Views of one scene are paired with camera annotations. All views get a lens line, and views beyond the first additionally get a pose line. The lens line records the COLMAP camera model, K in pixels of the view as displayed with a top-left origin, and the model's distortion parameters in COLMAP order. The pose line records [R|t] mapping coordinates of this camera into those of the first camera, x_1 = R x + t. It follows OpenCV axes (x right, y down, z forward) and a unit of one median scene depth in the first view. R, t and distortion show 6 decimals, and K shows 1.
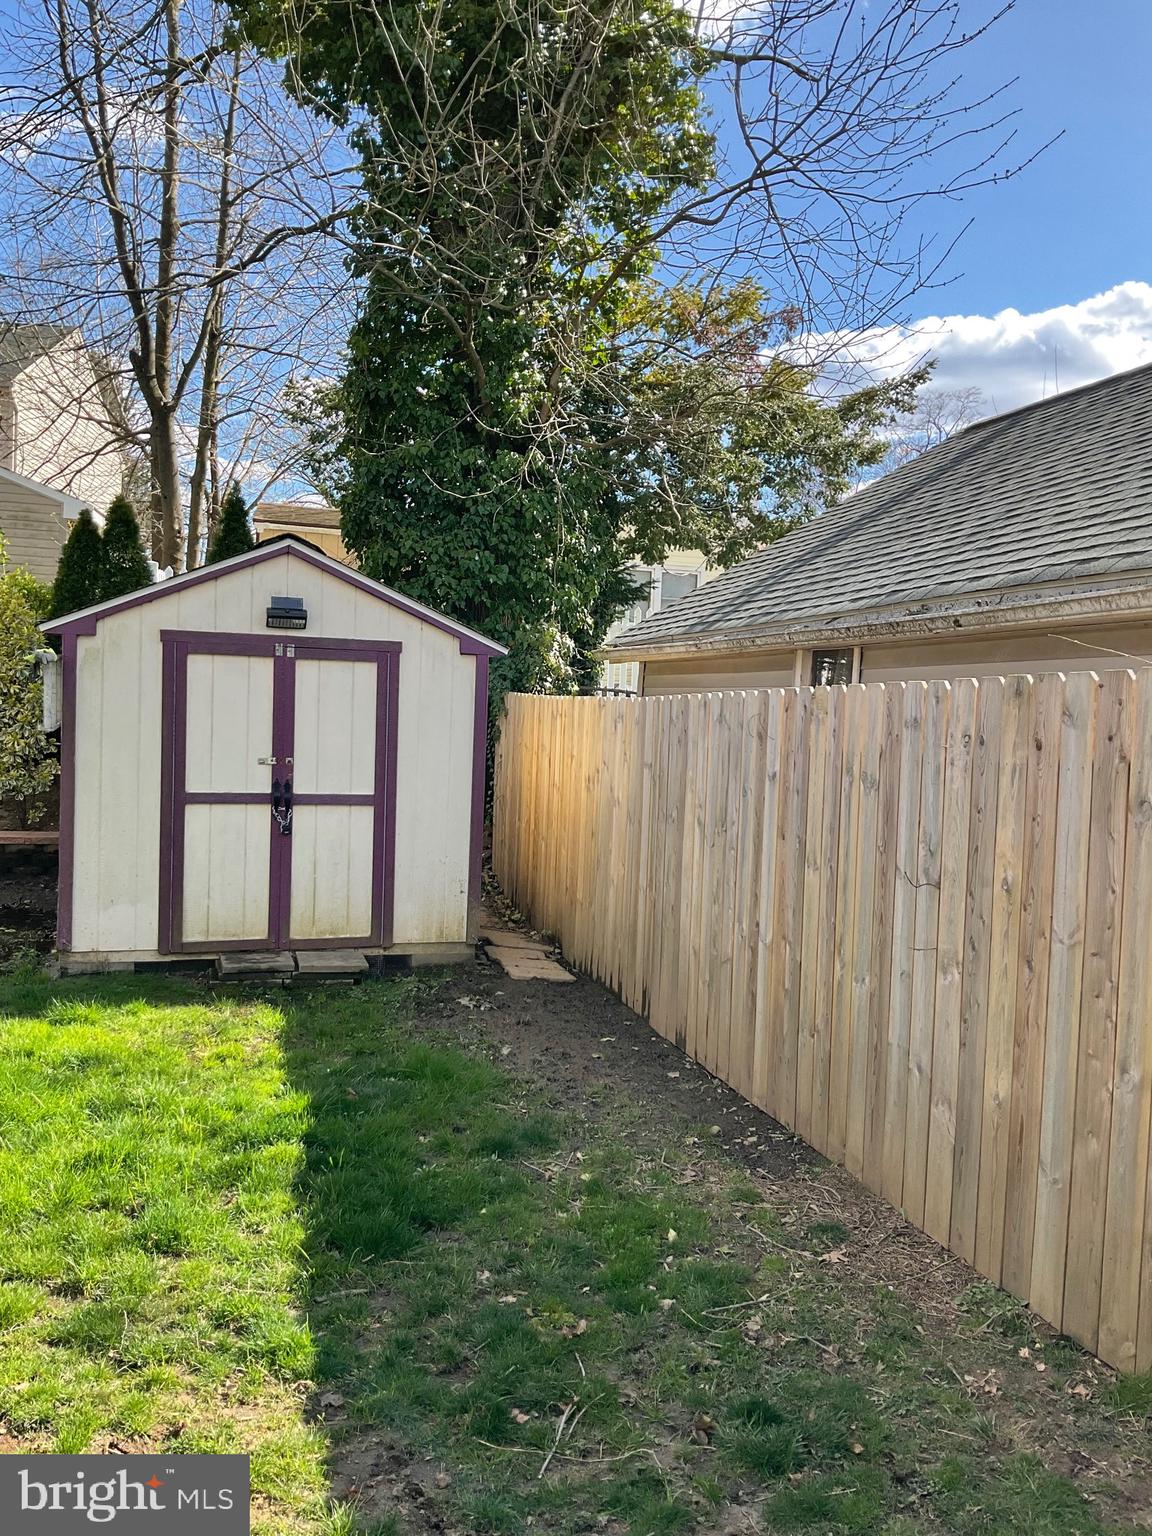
lens RADIAL K [[1268.8, 0, 571.8], [0, 1268.8, 763.1], [0, 0, 1]] dist [0.031434, -0.031736]
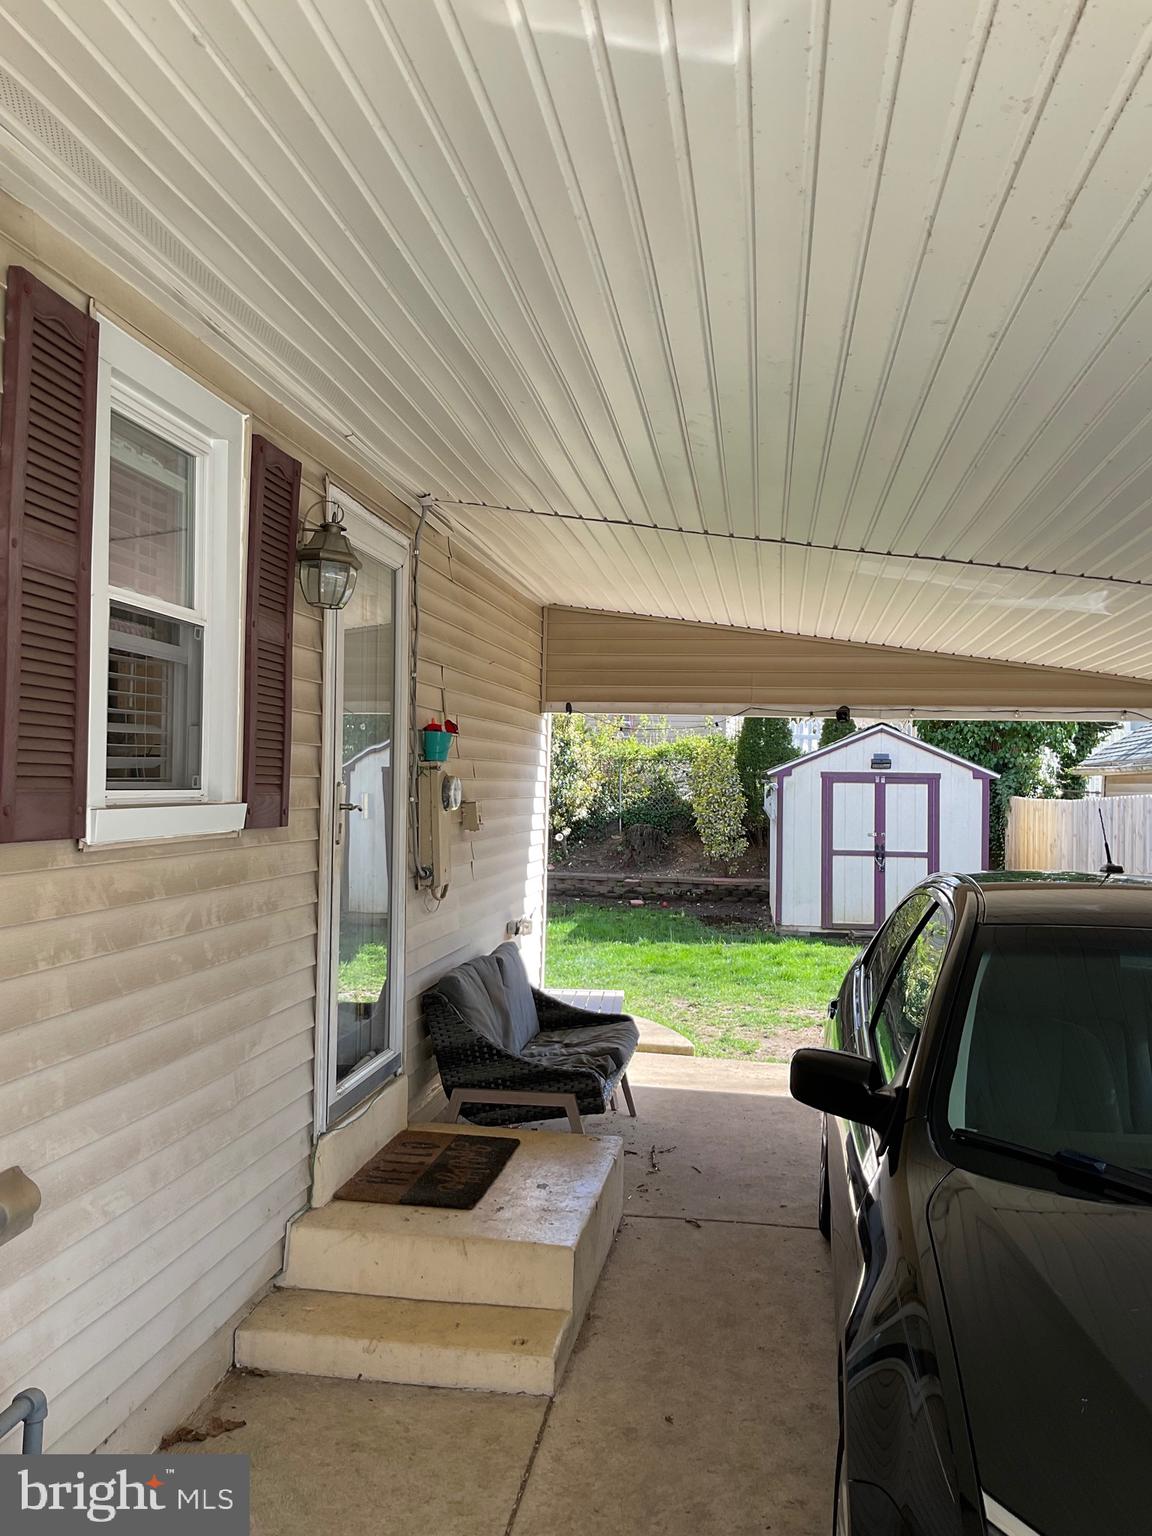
lens RADIAL K [[1268.8, 0, 568.7], [0, 1268.8, 756.2], [0, 0, 1]] dist [0.031434, -0.031736]
pose [[0.908527, -0.030422, -0.416718, 0.159796], [-0.004249, 0.996622, -0.082021, 0.040647], [0.417805, 0.076289, 0.905328, -0.995723]]
